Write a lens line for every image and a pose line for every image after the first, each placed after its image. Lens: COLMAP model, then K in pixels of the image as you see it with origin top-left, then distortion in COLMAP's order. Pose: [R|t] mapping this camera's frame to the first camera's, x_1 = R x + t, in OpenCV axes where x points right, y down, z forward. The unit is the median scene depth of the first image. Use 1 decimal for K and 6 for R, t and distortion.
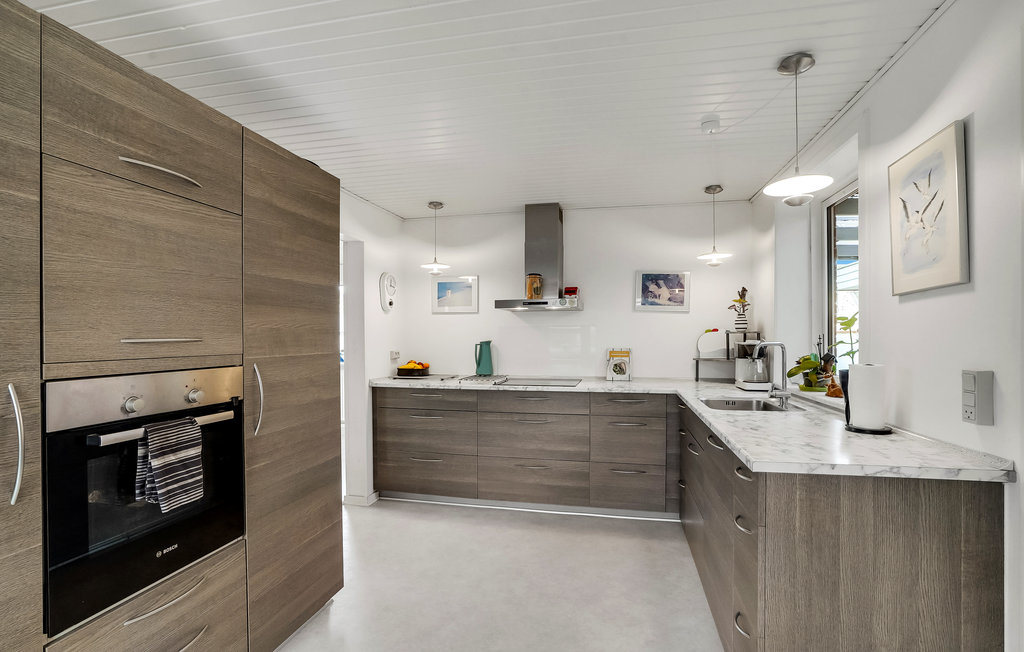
lens RADIAL K [[473.4, 0, 514.5], [0, 473.4, 331.4], [0, 0, 1]] dist [-0.025867, 0.000629]
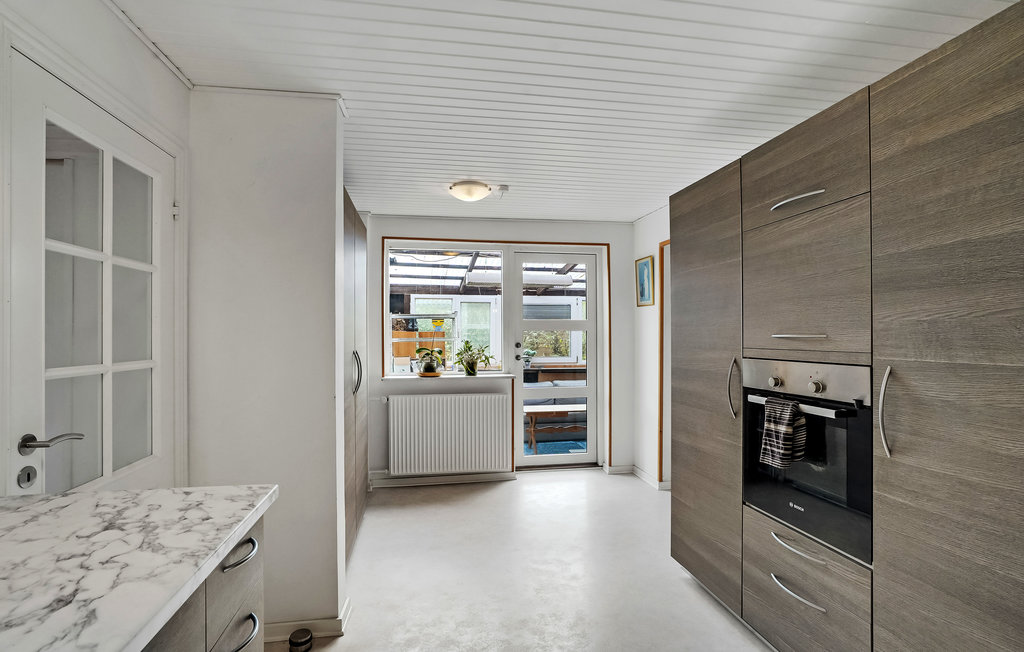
lens RADIAL K [[512.2, 0, 512.0], [0, 512.2, 326.0], [0, 0, 1]] dist [0.000585, 0.000164]
pose [[-0.923221, -0.000768, -0.384268, 0.395231], [0.009897, 0.999619, -0.025775, 0.017164], [0.384142, -0.027599, -0.922862, 1.667249]]
